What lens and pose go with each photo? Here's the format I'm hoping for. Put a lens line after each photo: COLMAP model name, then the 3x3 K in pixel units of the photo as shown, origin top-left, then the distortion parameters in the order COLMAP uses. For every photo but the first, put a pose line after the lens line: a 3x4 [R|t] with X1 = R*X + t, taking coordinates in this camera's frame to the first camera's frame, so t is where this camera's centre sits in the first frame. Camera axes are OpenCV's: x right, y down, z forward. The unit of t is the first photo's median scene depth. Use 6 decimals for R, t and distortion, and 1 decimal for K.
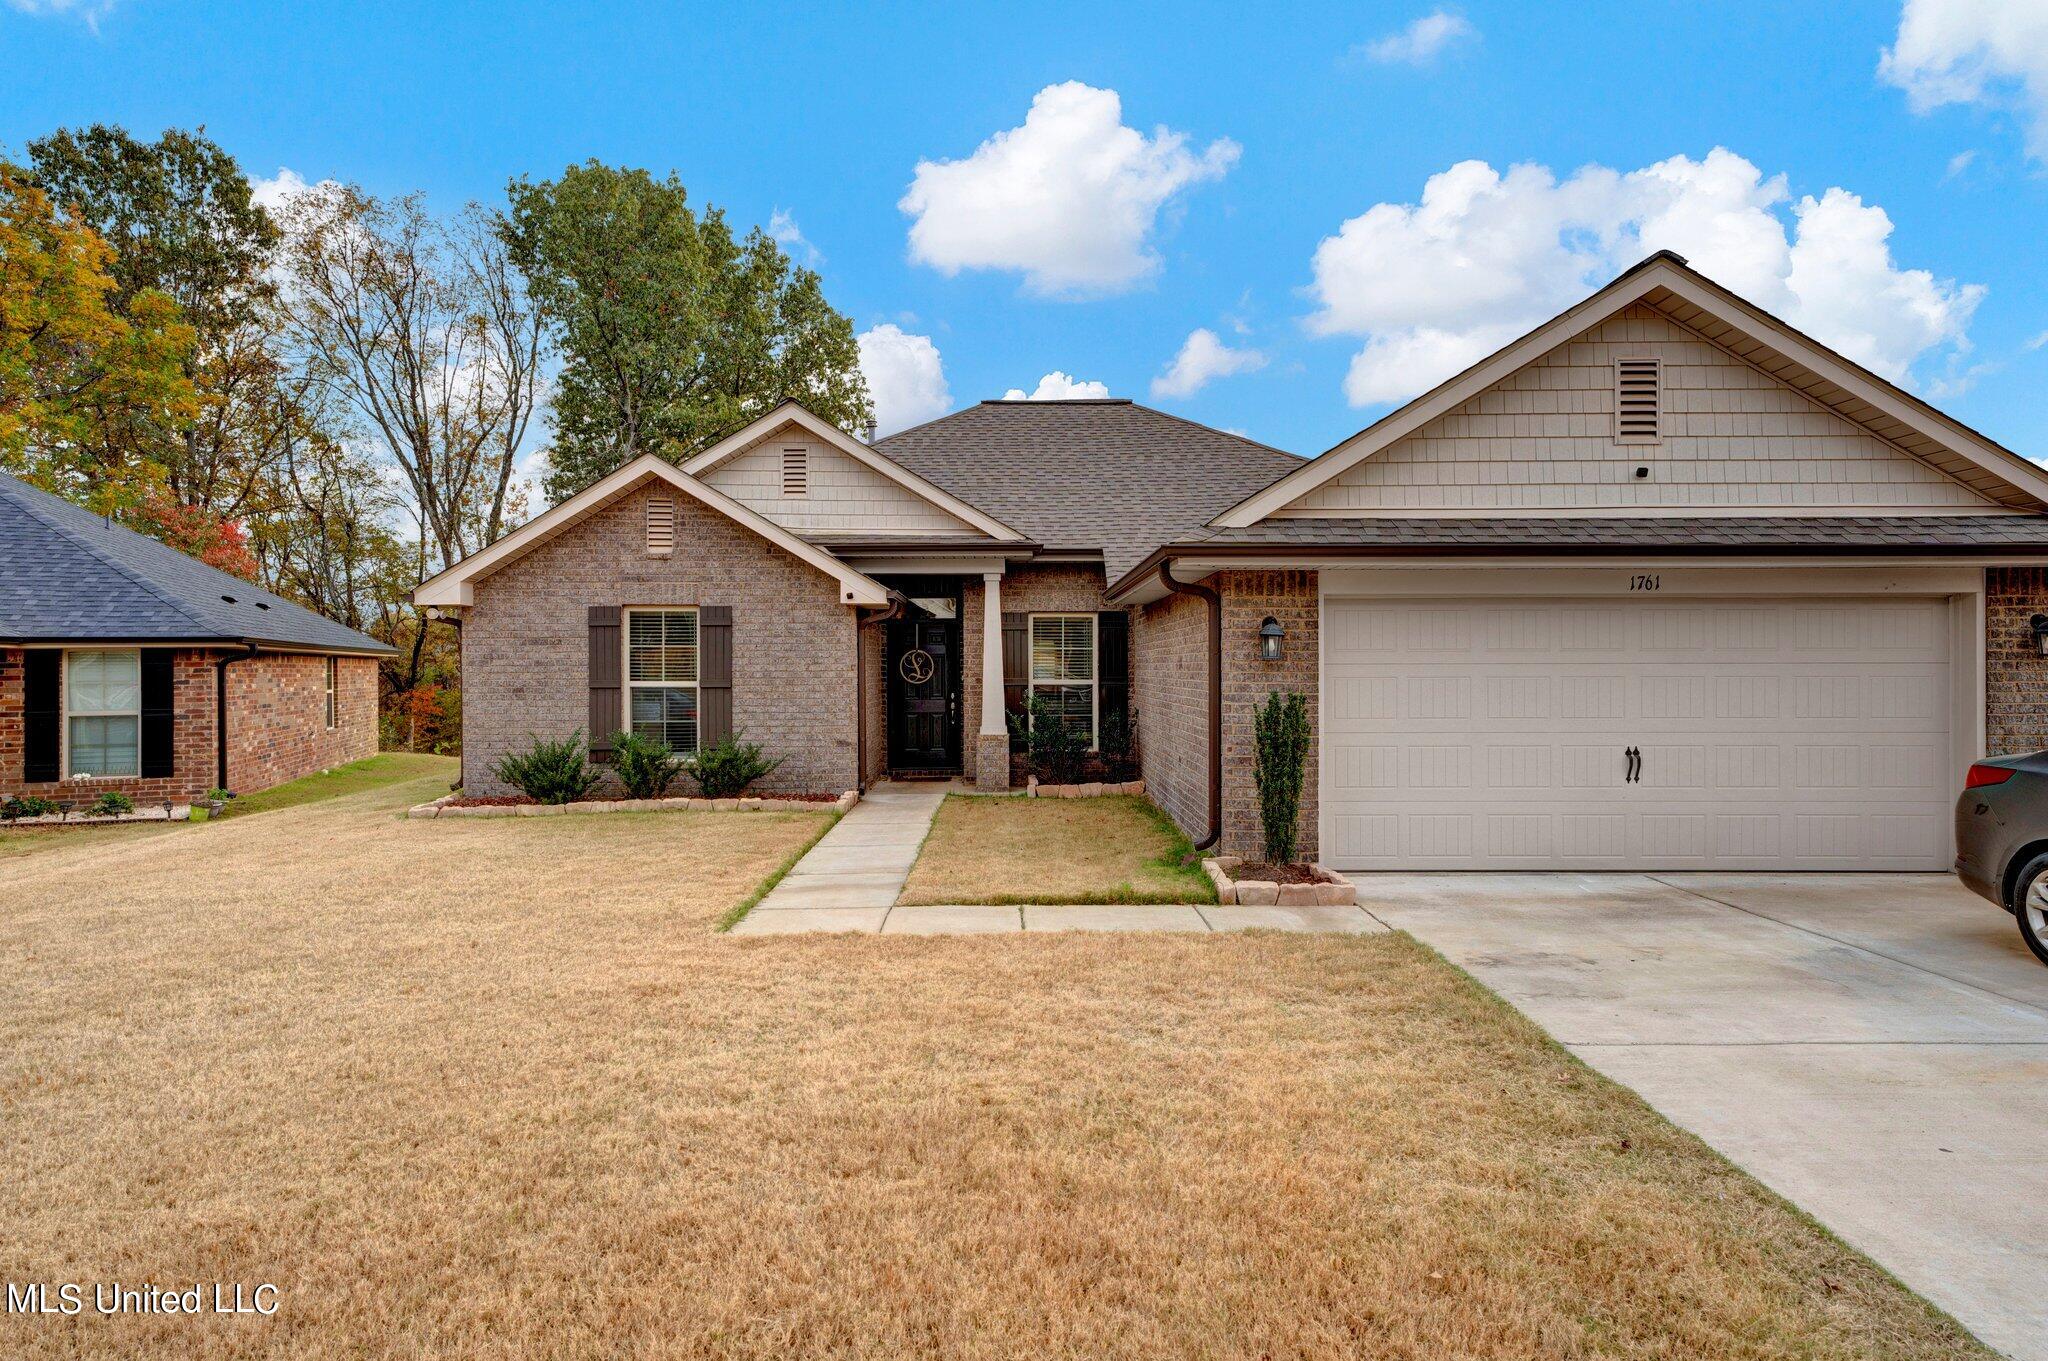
lens RADIAL K [[1135.1, 0, 1021.4], [0, 1135.1, 672.3], [0, 0, 1]] dist [0.019171, -0.000386]
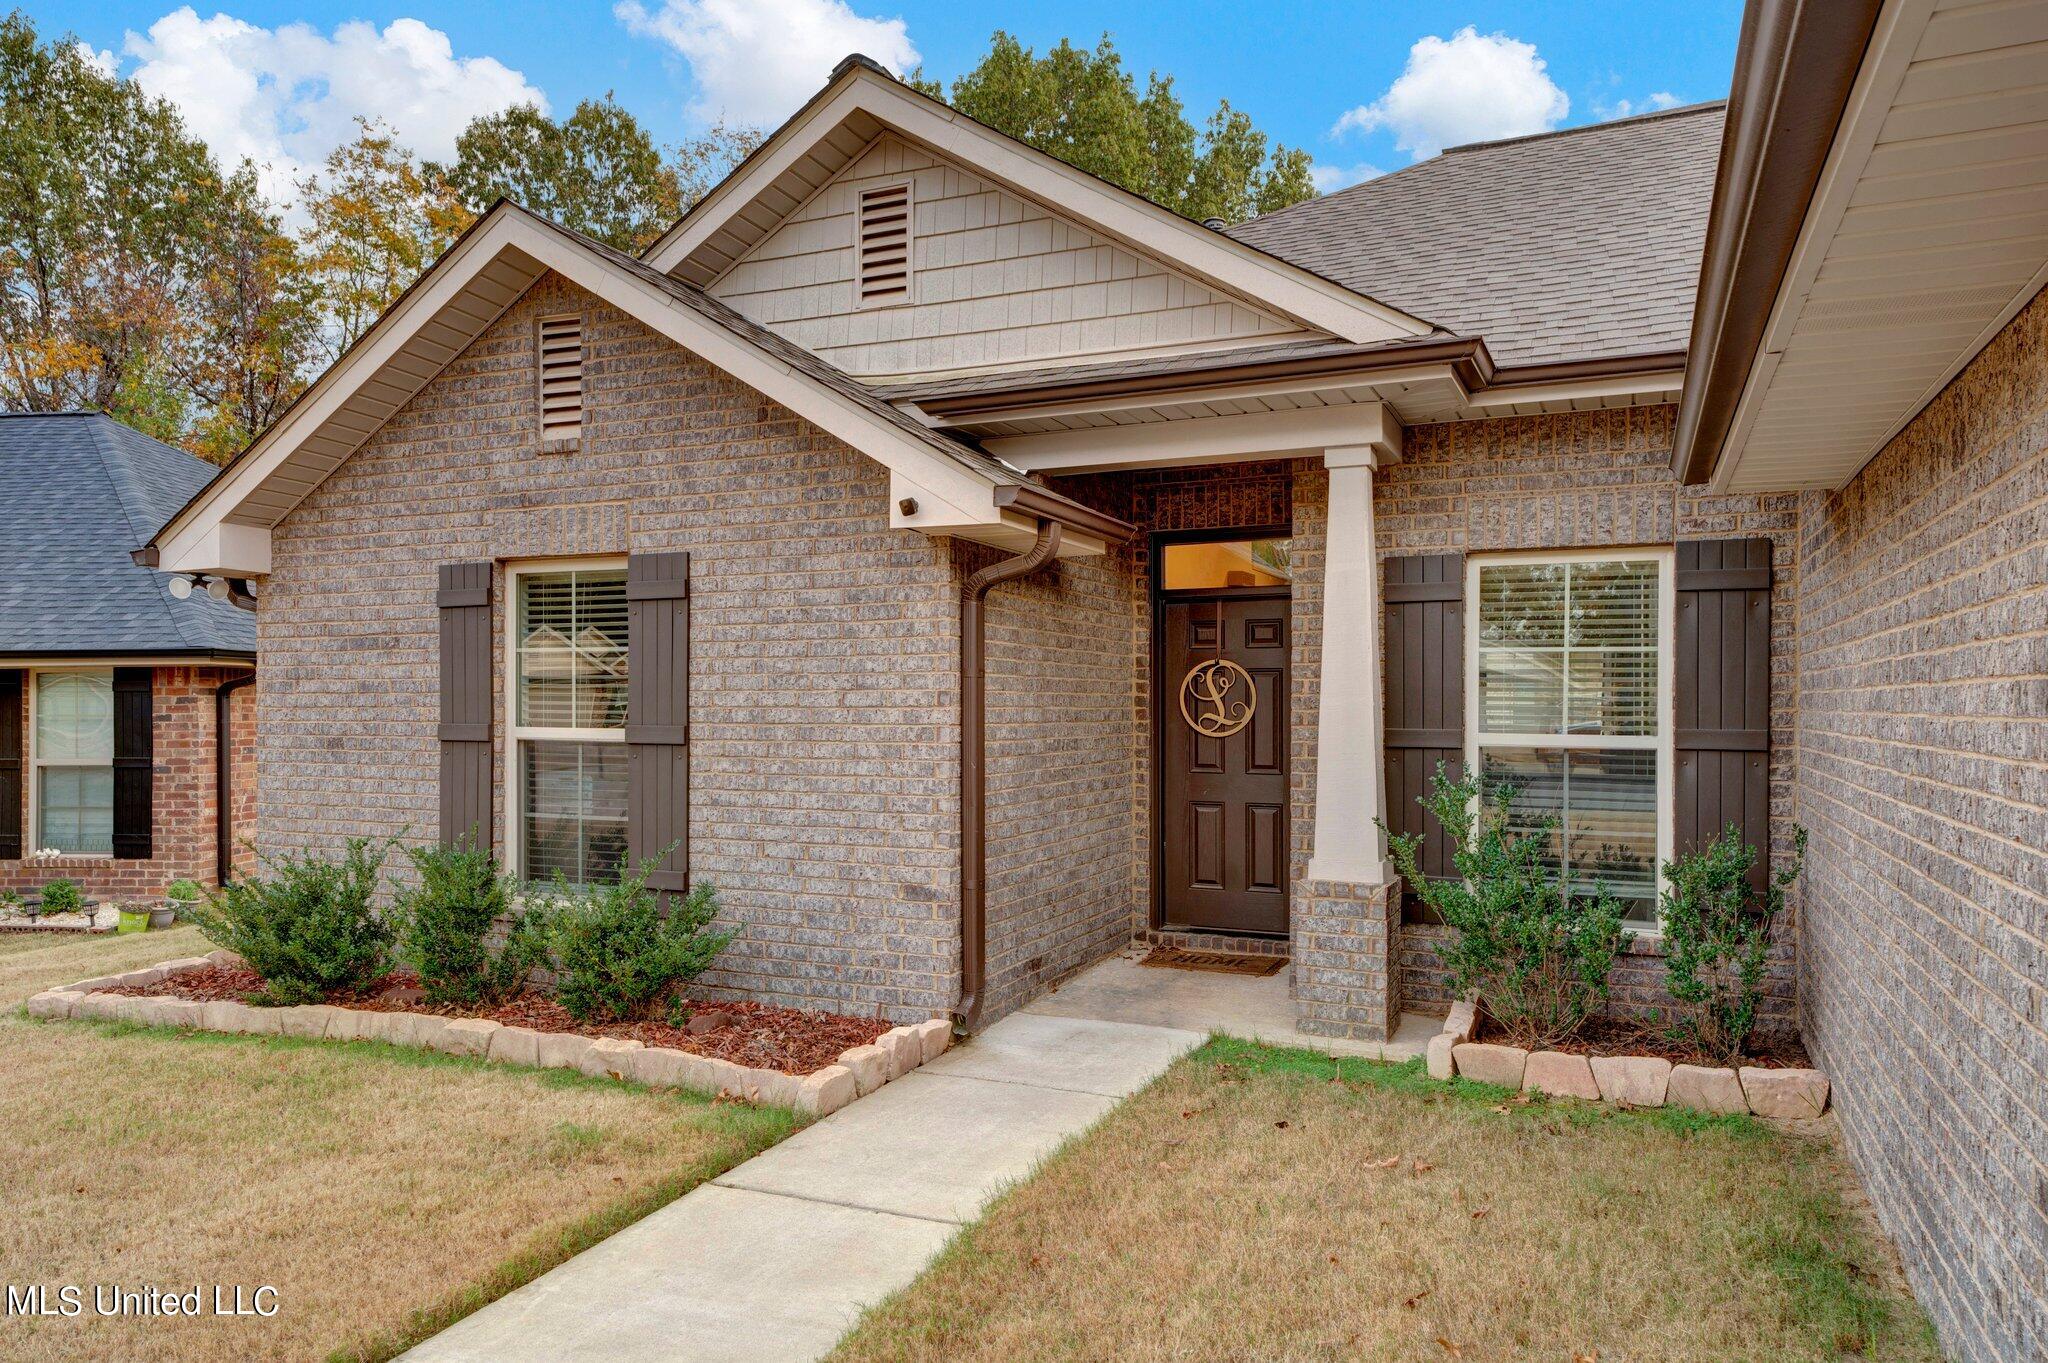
lens RADIAL K [[1341.9, 0, 1016.3], [0, 1341.9, 706.7], [0, 0, 1]] dist [0.043306, 0.001244]
pose [[0.907091, 0.005778, -0.420895, 0.064429], [-0.005656, 0.999983, 0.001537, -0.002202], [0.420896, 0.000987, 0.907108, 0.574709]]
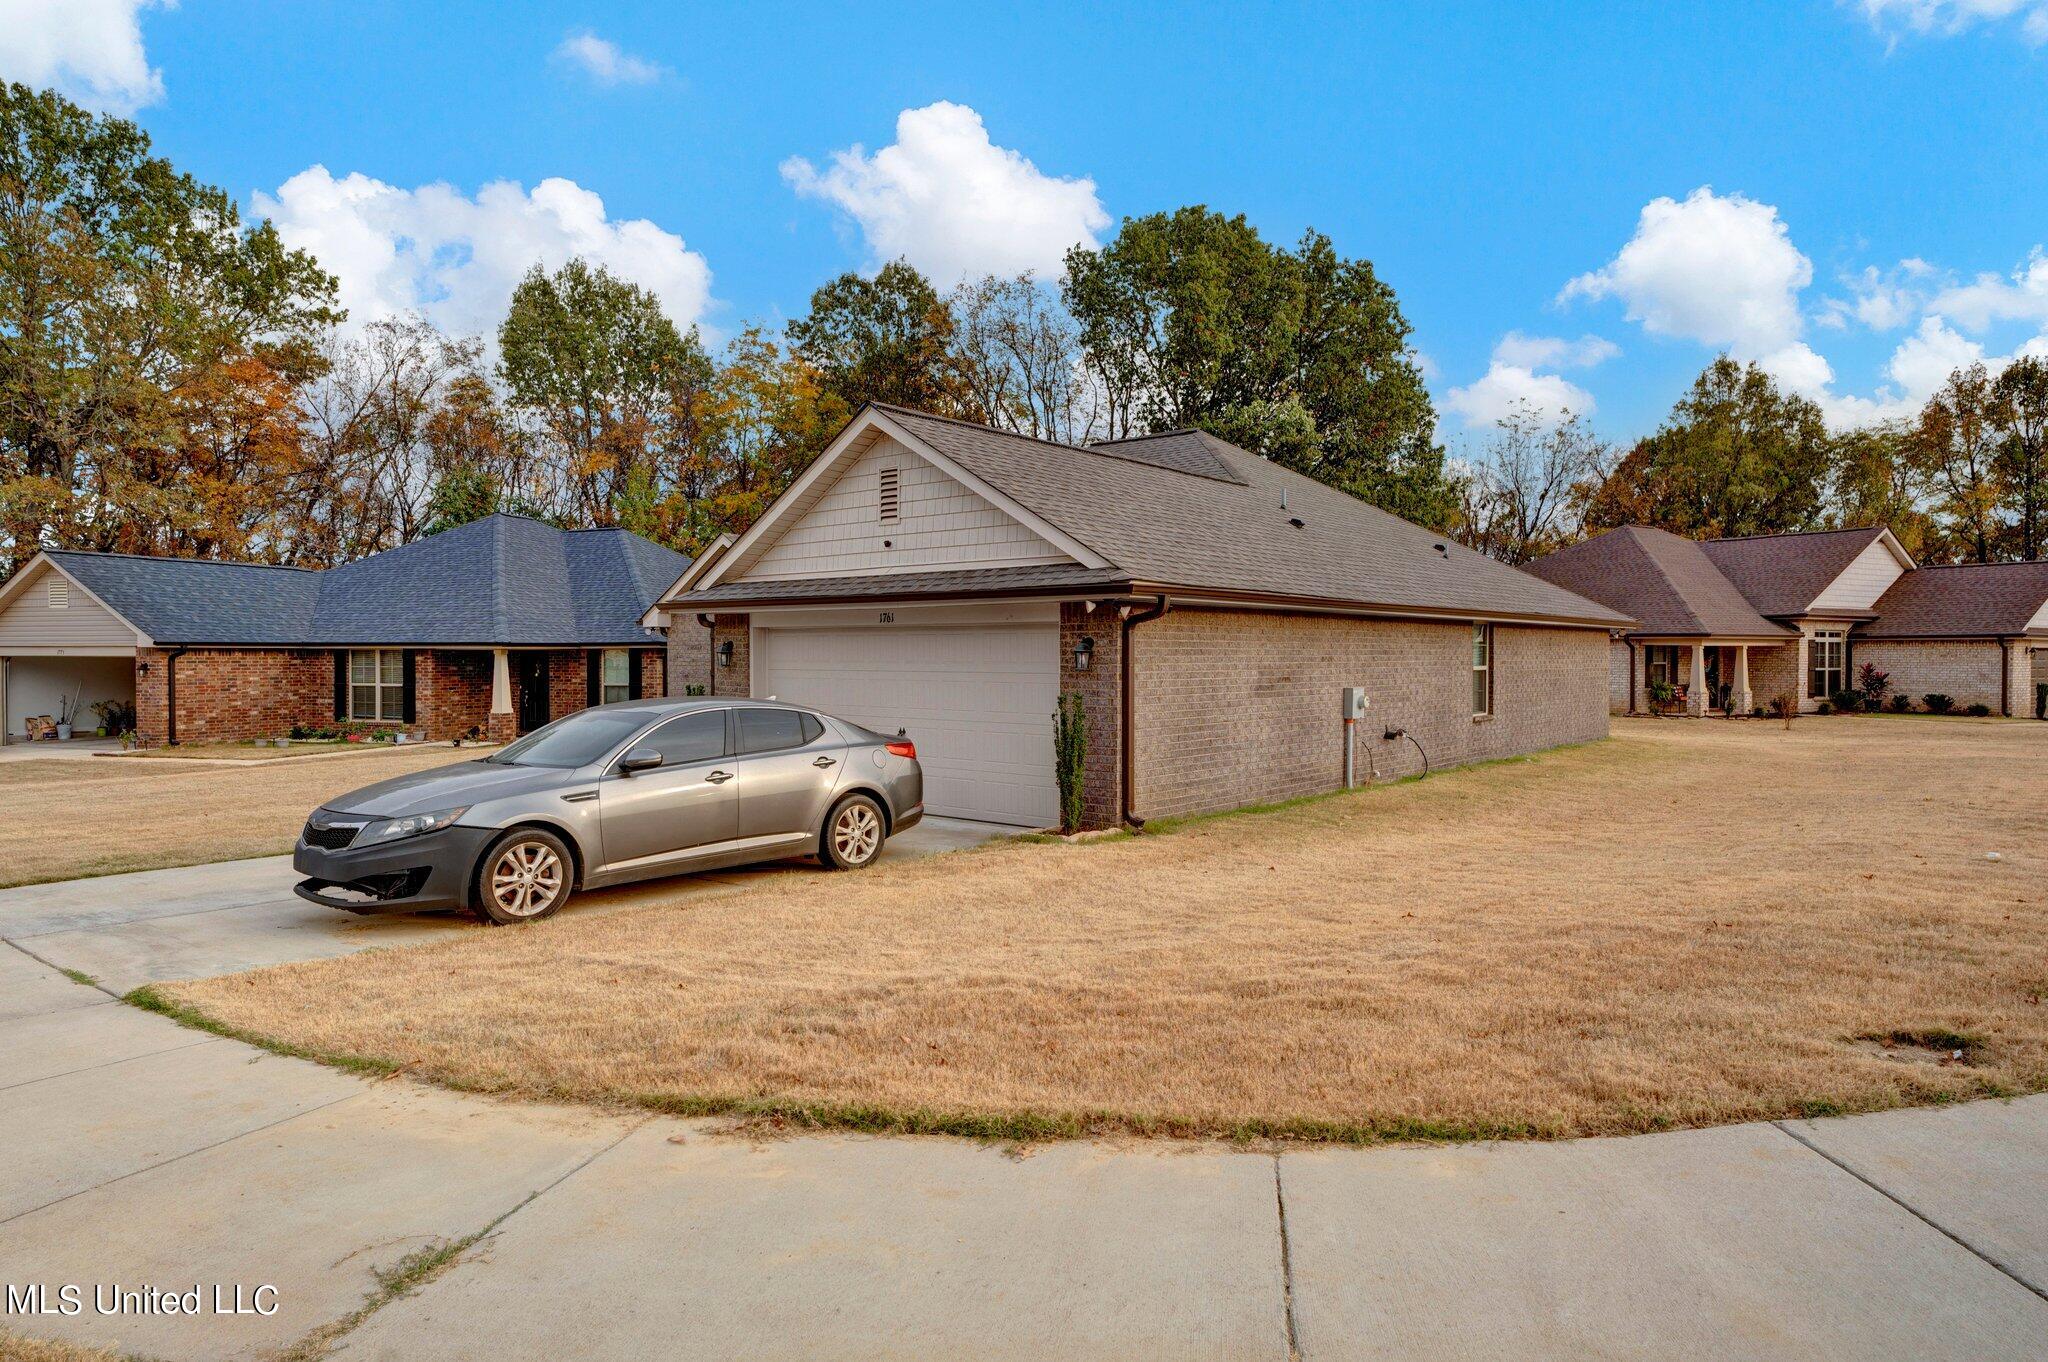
lens RADIAL K [[1216.2, 0, 1026.1], [0, 1216.2, 647.1], [0, 0, 1]] dist [0.000069, -0.000059]
pose [[0.769413, -0.001276, -0.638750, 1.064368], [0.000131, 0.999998, -0.001840, -0.023102], [0.638751, 0.001332, 0.769412, -0.067666]]
